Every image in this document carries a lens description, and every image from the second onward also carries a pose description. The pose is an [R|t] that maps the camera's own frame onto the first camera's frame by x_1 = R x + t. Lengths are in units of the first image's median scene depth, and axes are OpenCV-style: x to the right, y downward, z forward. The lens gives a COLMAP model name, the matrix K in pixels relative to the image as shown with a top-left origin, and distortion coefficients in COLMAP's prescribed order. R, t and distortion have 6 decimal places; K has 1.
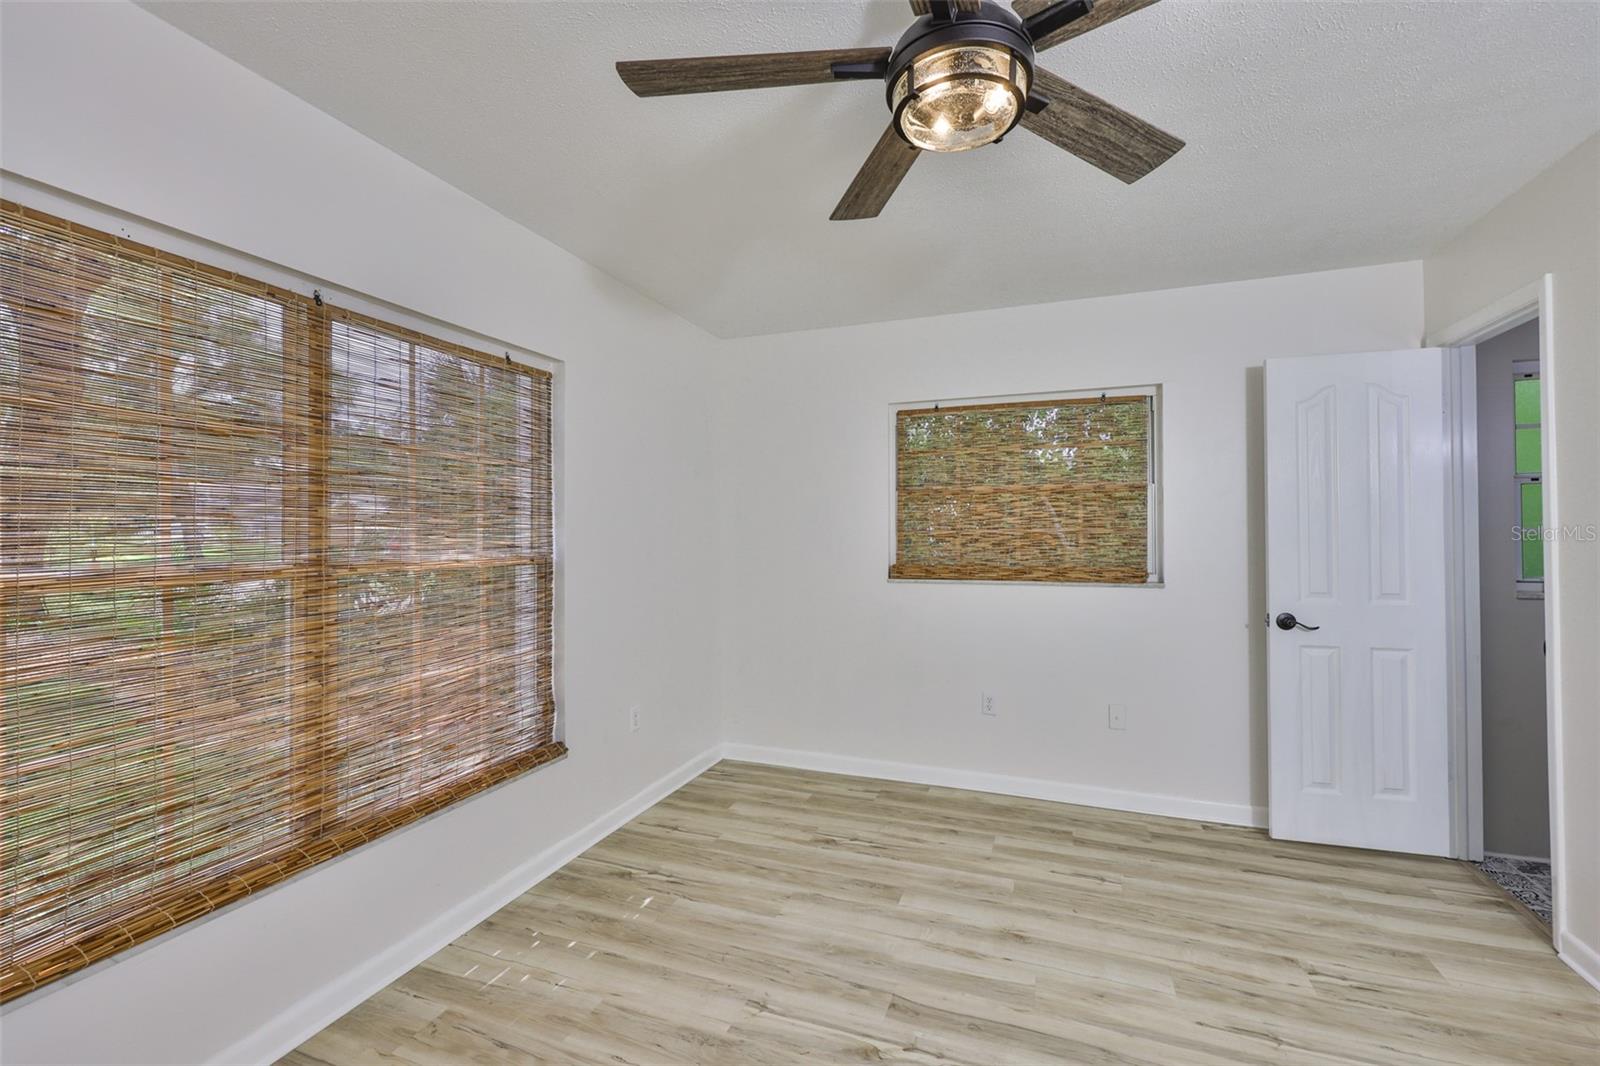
lens RADIAL K [[668.0, 0, 800.0], [0, 668.0, 533.0], [0, 0, 1]] dist [-0.000828, -0.000070]
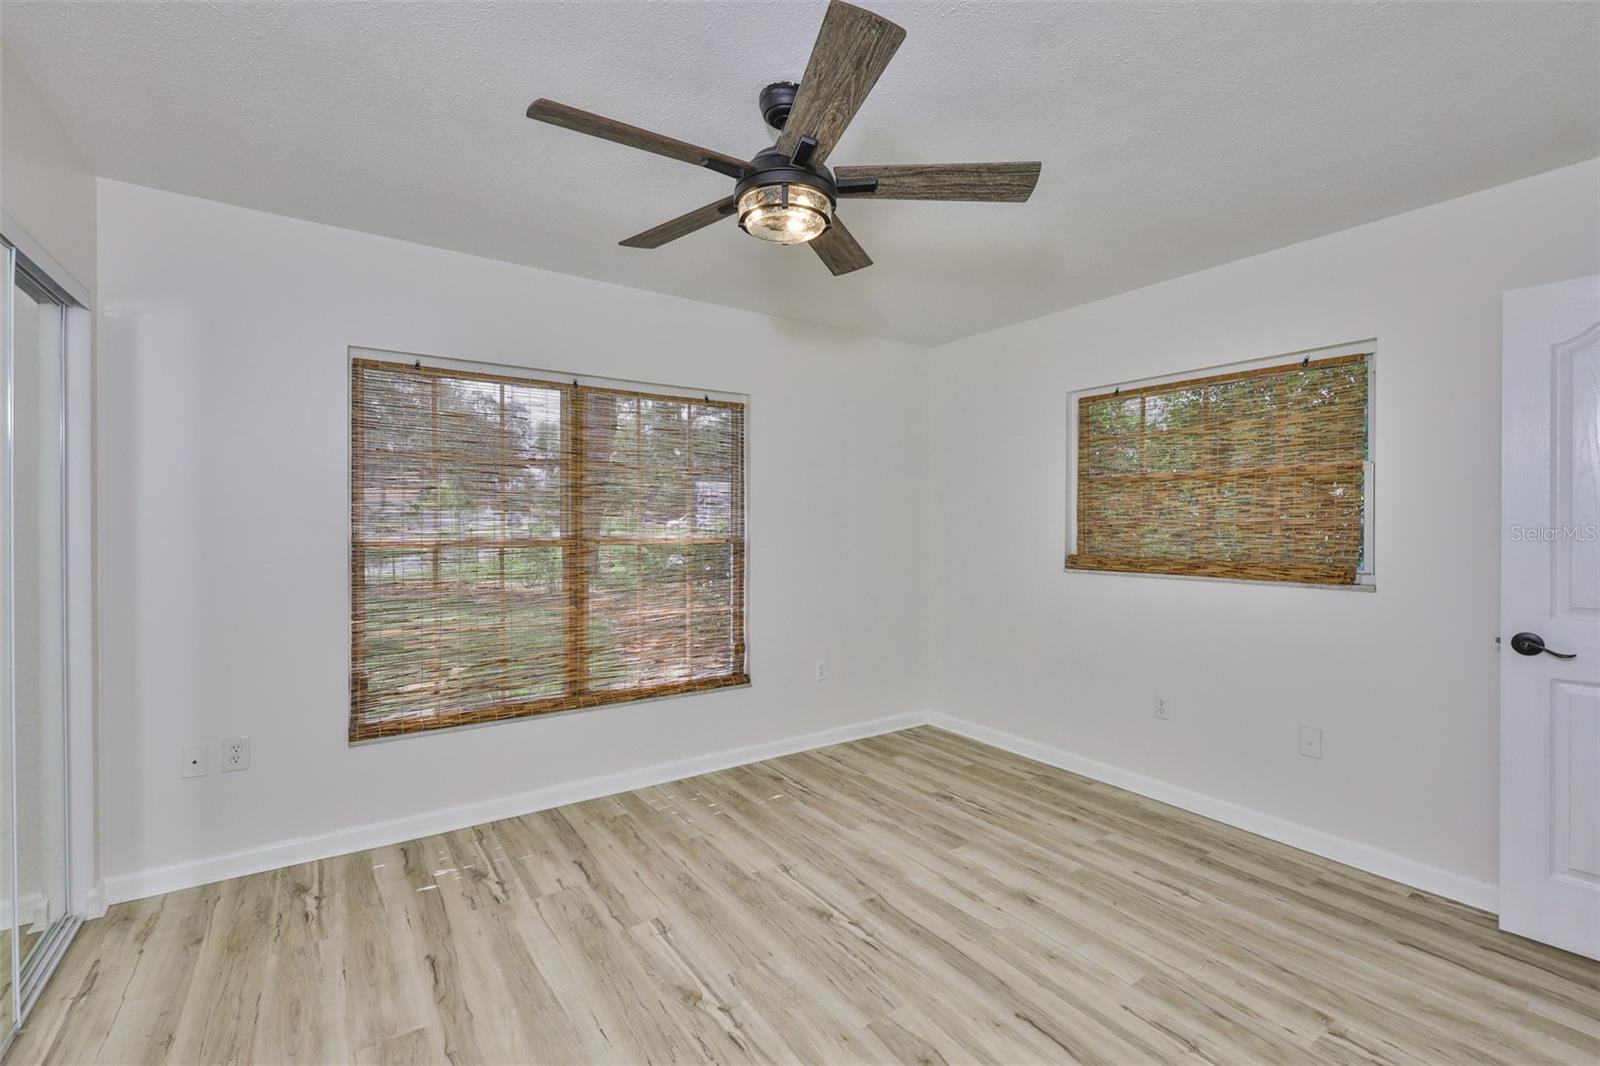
lens RADIAL K [[682.0, 0, 802.2], [0, 682.0, 532.2], [0, 0, 1]] dist [-0.002306, 0.000126]
pose [[0.823323, 0.011882, -0.567449, 0.521207], [-0.004353, 0.999884, 0.014621, 0.001292], [0.567556, -0.009568, 0.823279, -0.080983]]
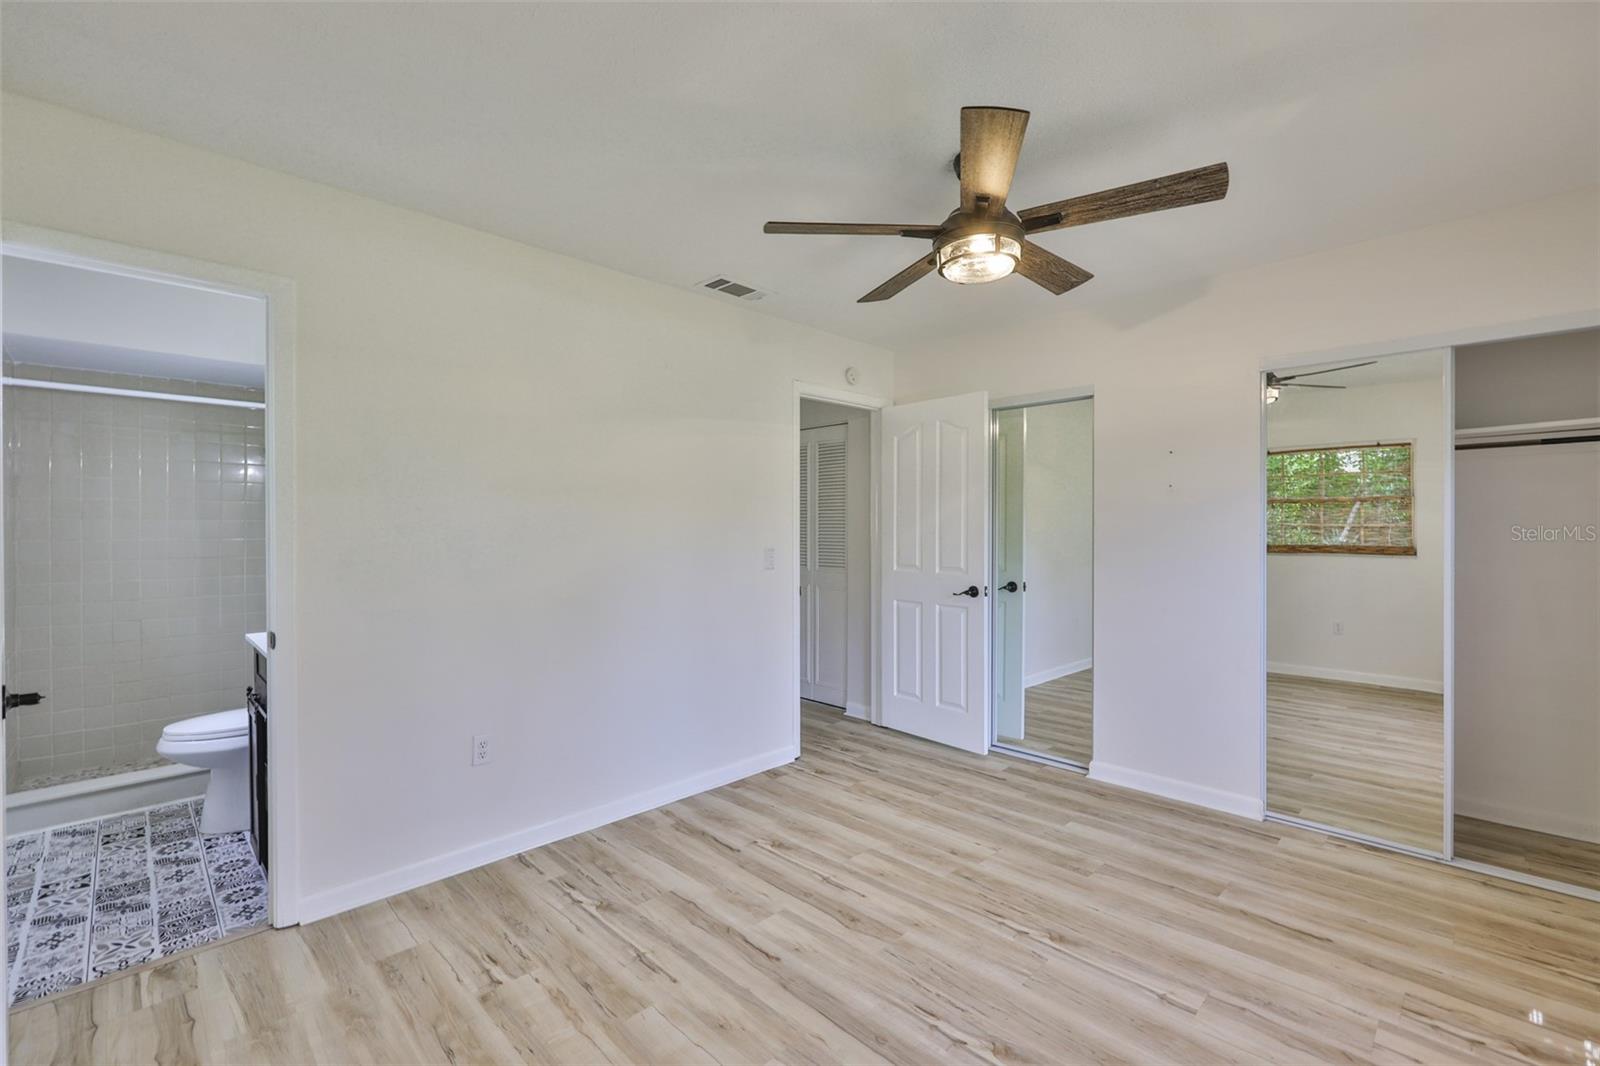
lens RADIAL K [[702.8, 0, 797.7], [0, 702.8, 526.6], [0, 0, 1]] dist [-0.000351, 0.000043]
pose [[-0.904326, 0.003750, 0.426826, -0.041336], [0.005959, 0.999975, 0.003840, 0.002518], [-0.426801, 0.006016, -0.904326, 1.298984]]
